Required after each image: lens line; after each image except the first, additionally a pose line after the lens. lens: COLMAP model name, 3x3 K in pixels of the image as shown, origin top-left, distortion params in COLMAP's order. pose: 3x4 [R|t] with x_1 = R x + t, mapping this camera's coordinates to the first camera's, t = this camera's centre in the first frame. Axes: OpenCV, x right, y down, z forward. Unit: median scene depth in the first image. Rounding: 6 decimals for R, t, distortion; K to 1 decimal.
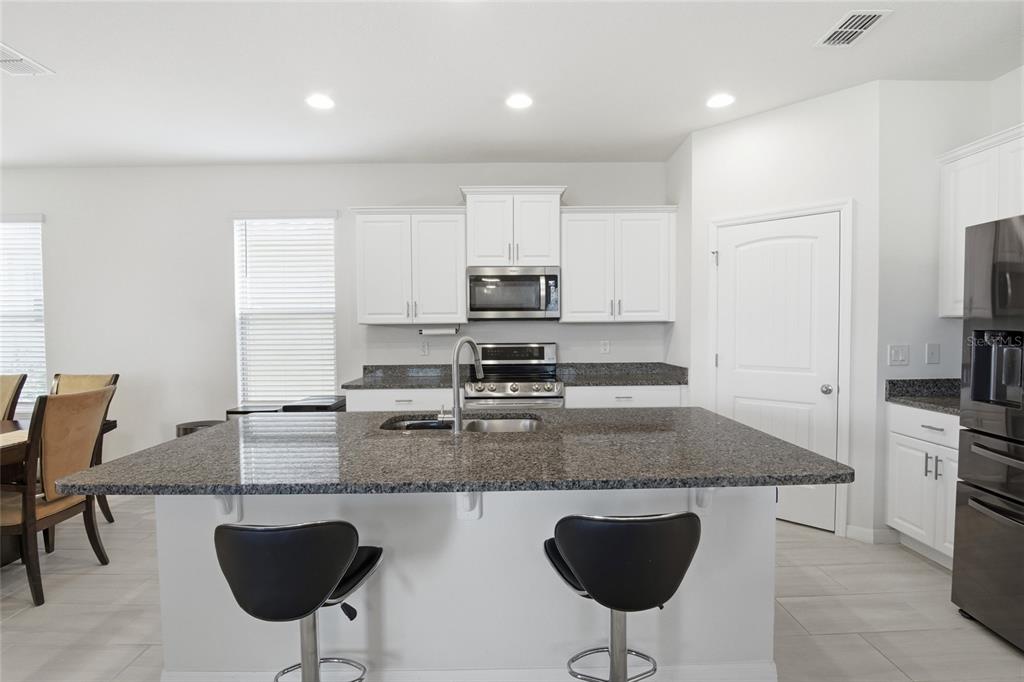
lens RADIAL K [[495.9, 0, 512.0], [0, 495.9, 341.0], [0, 0, 1]] dist [-0.027292, -0.000347]
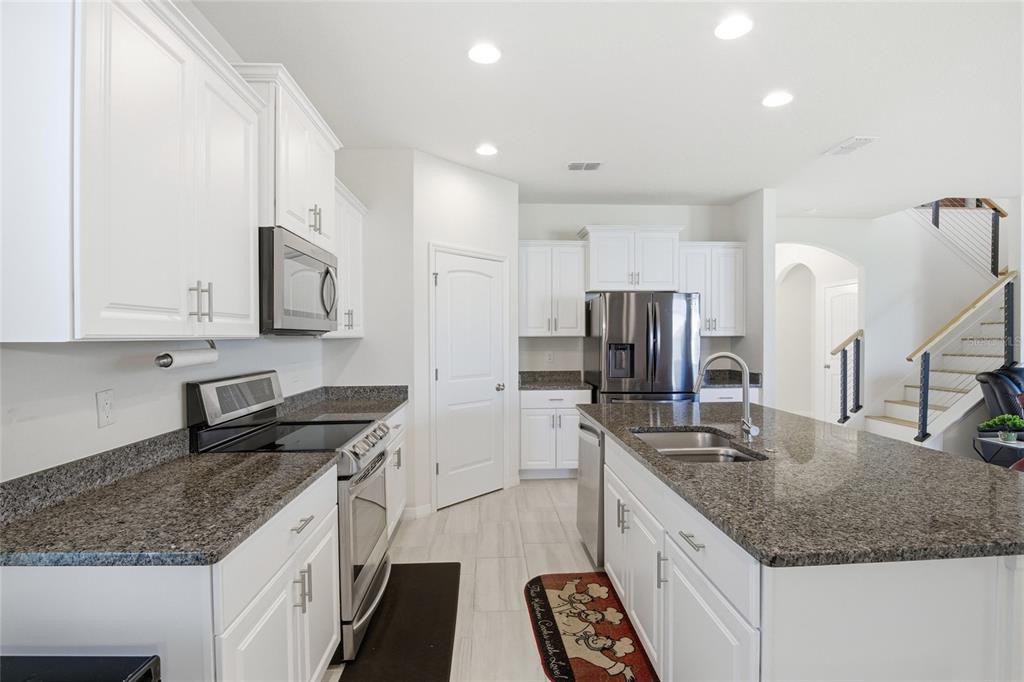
lens RADIAL K [[495.9, 0, 512.0], [0, 495.9, 341.0], [0, 0, 1]] dist [-0.027292, -0.000347]
pose [[-0.036240, 0.003468, 0.999337, -0.662334], [0.039779, 0.999206, -0.002025, -0.024674], [-0.998551, 0.039680, -0.036349, 0.873005]]
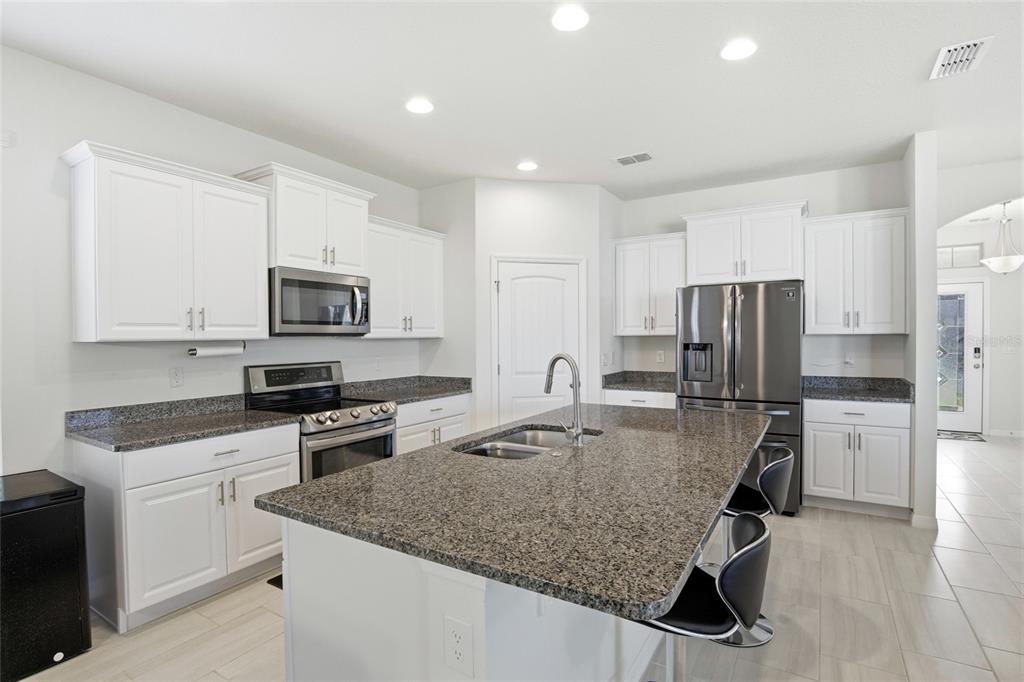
lens RADIAL K [[495.9, 0, 512.0], [0, 495.9, 341.0], [0, 0, 1]] dist [-0.027292, -0.000347]
pose [[0.537713, 0.000142, 0.843128, -0.602453], [0.032665, 0.999246, -0.021001, -0.005071], [-0.842495, 0.038834, 0.537303, 0.309540]]
